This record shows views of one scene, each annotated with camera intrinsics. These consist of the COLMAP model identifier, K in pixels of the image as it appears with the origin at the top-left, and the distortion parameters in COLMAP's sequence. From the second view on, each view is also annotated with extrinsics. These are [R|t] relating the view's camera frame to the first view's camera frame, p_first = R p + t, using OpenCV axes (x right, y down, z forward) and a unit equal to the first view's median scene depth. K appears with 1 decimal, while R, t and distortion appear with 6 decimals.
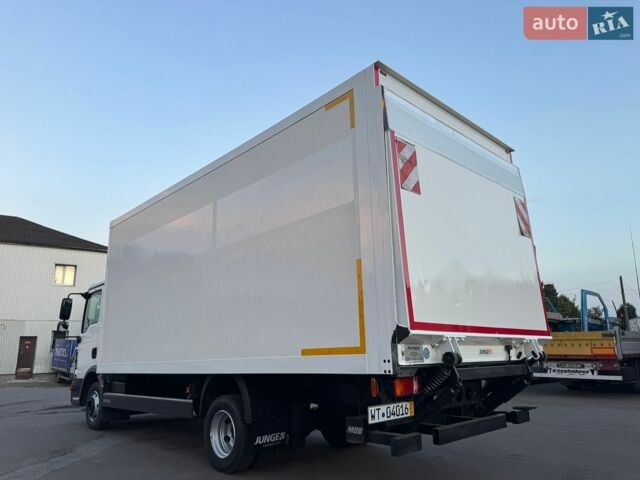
lens RADIAL K [[455.0, 0, 320.0], [0, 455.0, 240.0], [0, 0, 1]] dist [0.002173, -0.002714]
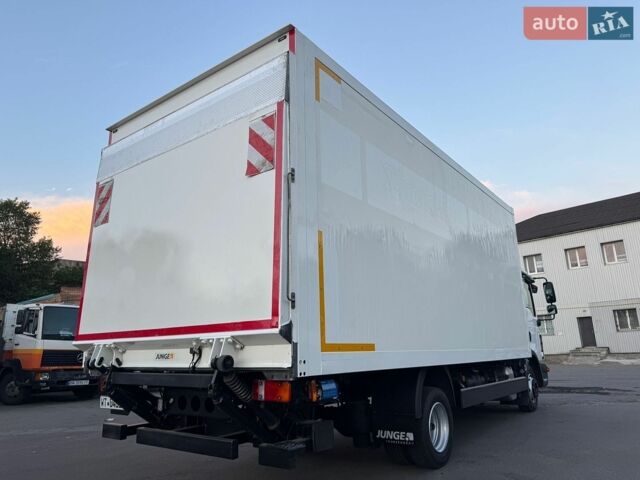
lens RADIAL K [[455.0, 0, 320.0], [0, 455.0, 240.0], [0, 0, 1]] dist [0.002173, -0.002714]
pose [[0.163039, -0.213803, -0.963175, 1.260855], [0.267676, 0.949208, -0.165392, 0.248993], [0.949615, -0.230854, 0.211988, 1.109733]]
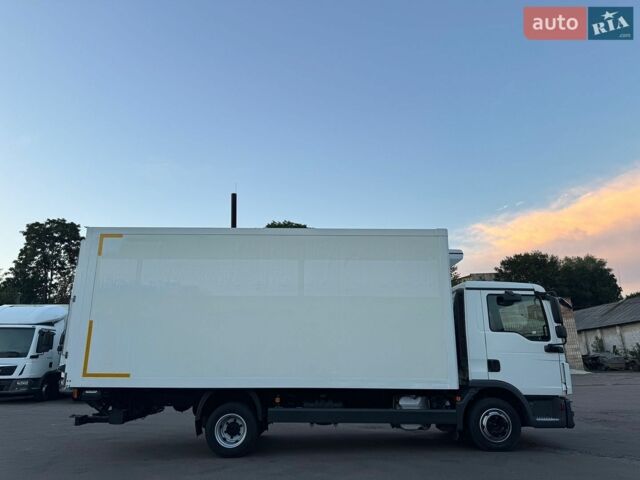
lens RADIAL K [[455.0, 0, 320.0], [0, 455.0, 240.0], [0, 0, 1]] dist [0.002173, -0.002714]
pose [[-0.671570, -0.178989, -0.718997, 1.209654], [0.205219, 0.887488, -0.412615, 0.705908], [0.711954, -0.424652, -0.559278, 2.932418]]
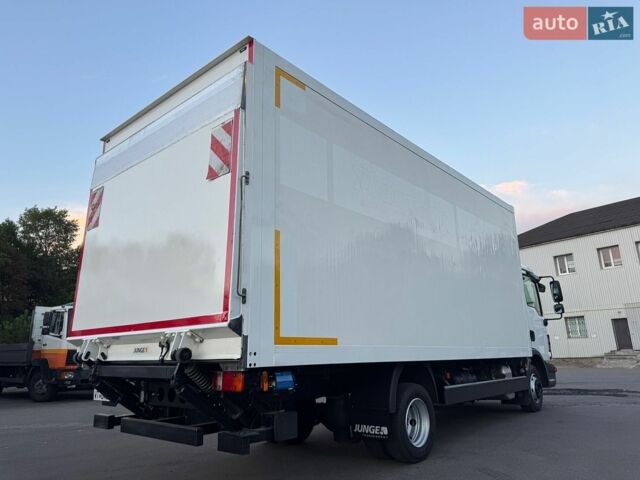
lens RADIAL K [[455.0, 0, 320.0], [0, 455.0, 240.0], [0, 0, 1]] dist [0.002173, -0.002714]
pose [[0.093859, -0.222234, -0.970465, 1.313219], [0.269198, 0.944124, -0.190166, 0.298346], [0.958500, -0.243399, 0.148439, 1.226028]]
